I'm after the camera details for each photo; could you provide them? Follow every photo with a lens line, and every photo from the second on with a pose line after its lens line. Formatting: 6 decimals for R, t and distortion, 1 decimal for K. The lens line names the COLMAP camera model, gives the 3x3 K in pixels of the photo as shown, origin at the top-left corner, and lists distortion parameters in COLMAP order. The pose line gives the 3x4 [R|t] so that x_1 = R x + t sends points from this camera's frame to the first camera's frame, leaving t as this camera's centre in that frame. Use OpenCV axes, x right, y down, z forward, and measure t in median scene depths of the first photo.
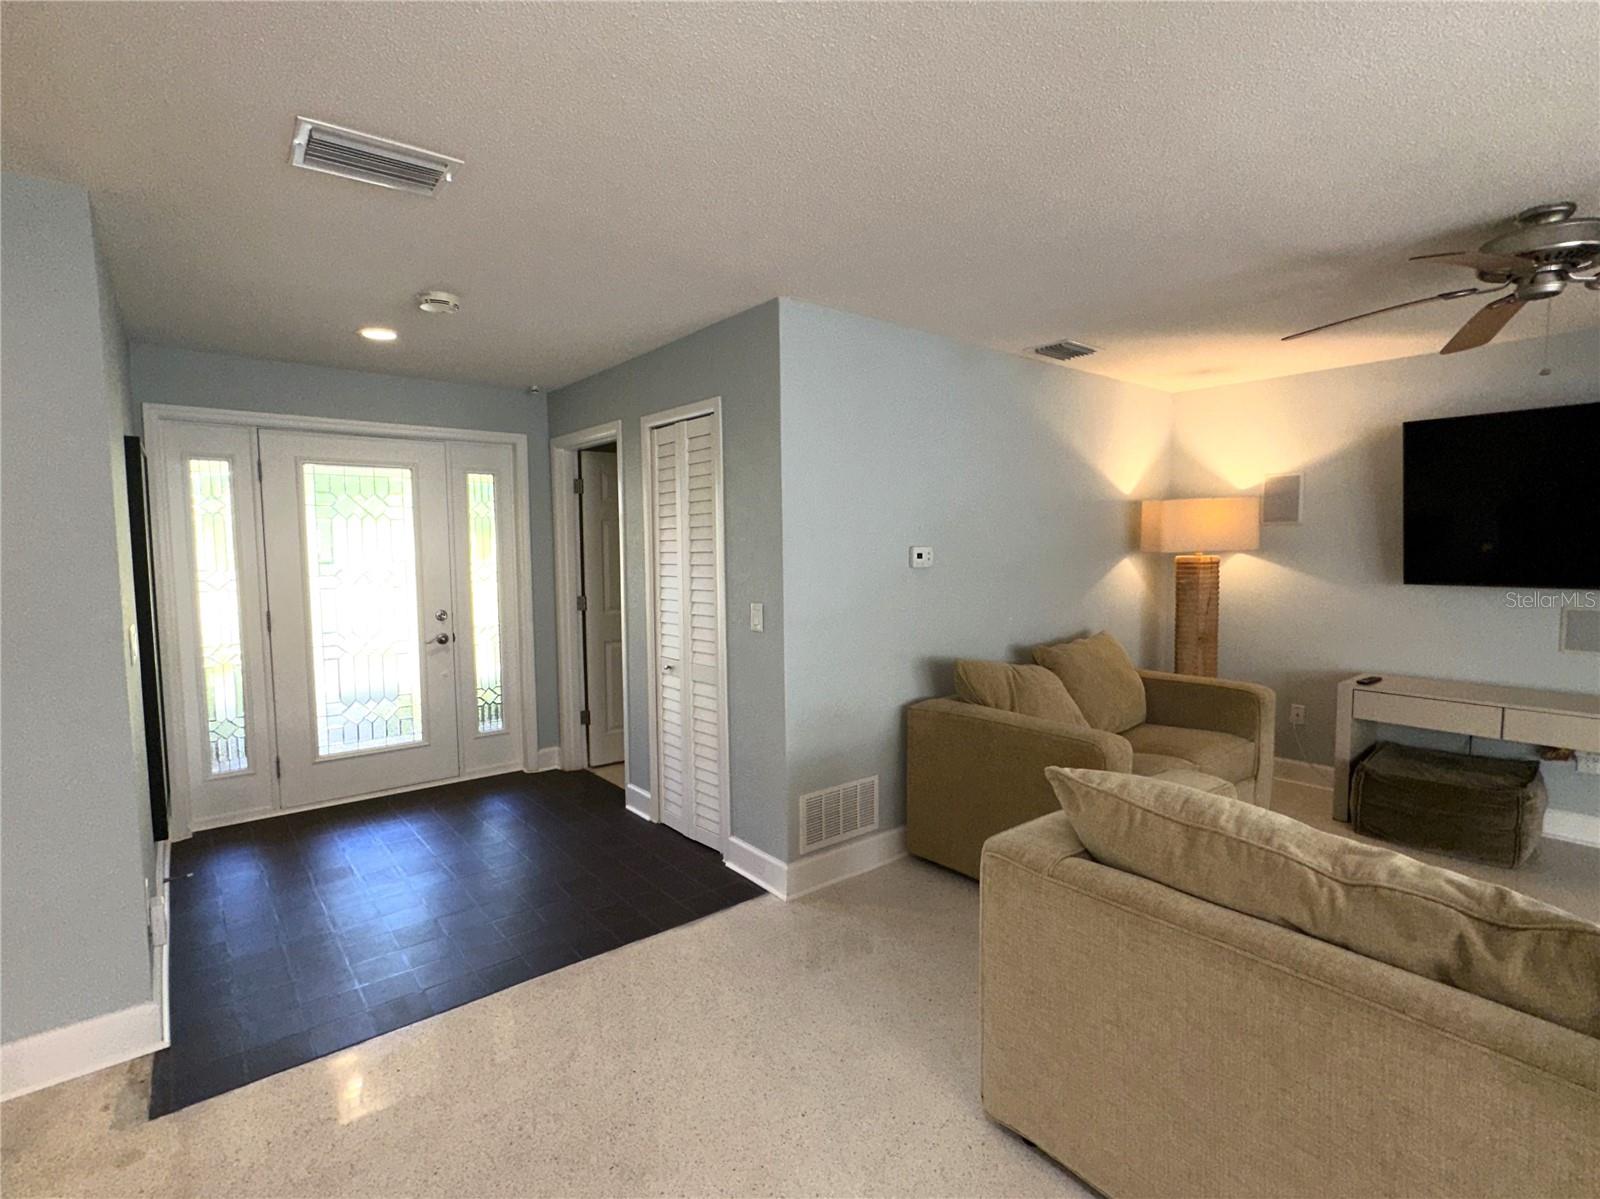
lens RADIAL K [[758.3, 0, 796.4], [0, 758.3, 603.7], [0, 0, 1]] dist [-0.001006, -0.000062]
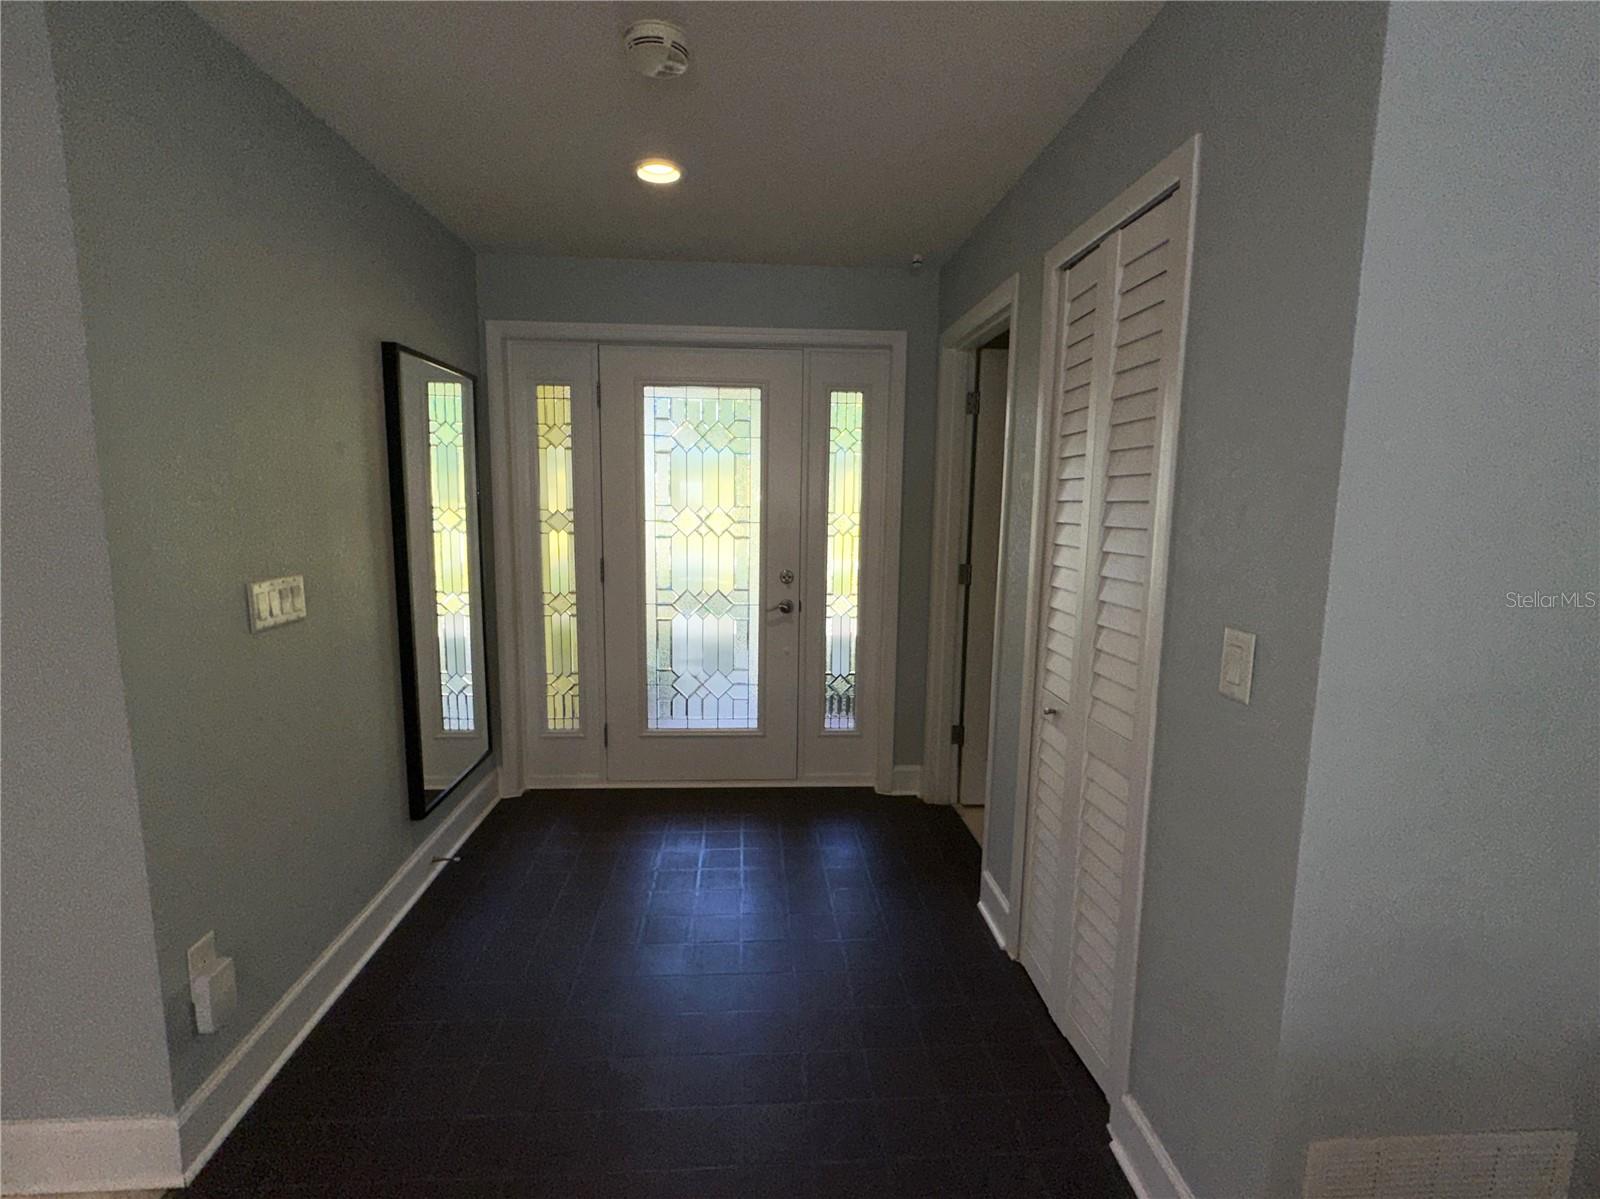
lens RADIAL K [[758.3, 0, 796.4], [0, 758.3, 603.7], [0, 0, 1]] dist [-0.001006, -0.000062]
pose [[0.817071, 0.101529, -0.567526, -0.012695], [-0.066102, 0.994378, 0.082724, -0.022872], [0.572734, -0.030077, 0.819189, 0.370037]]
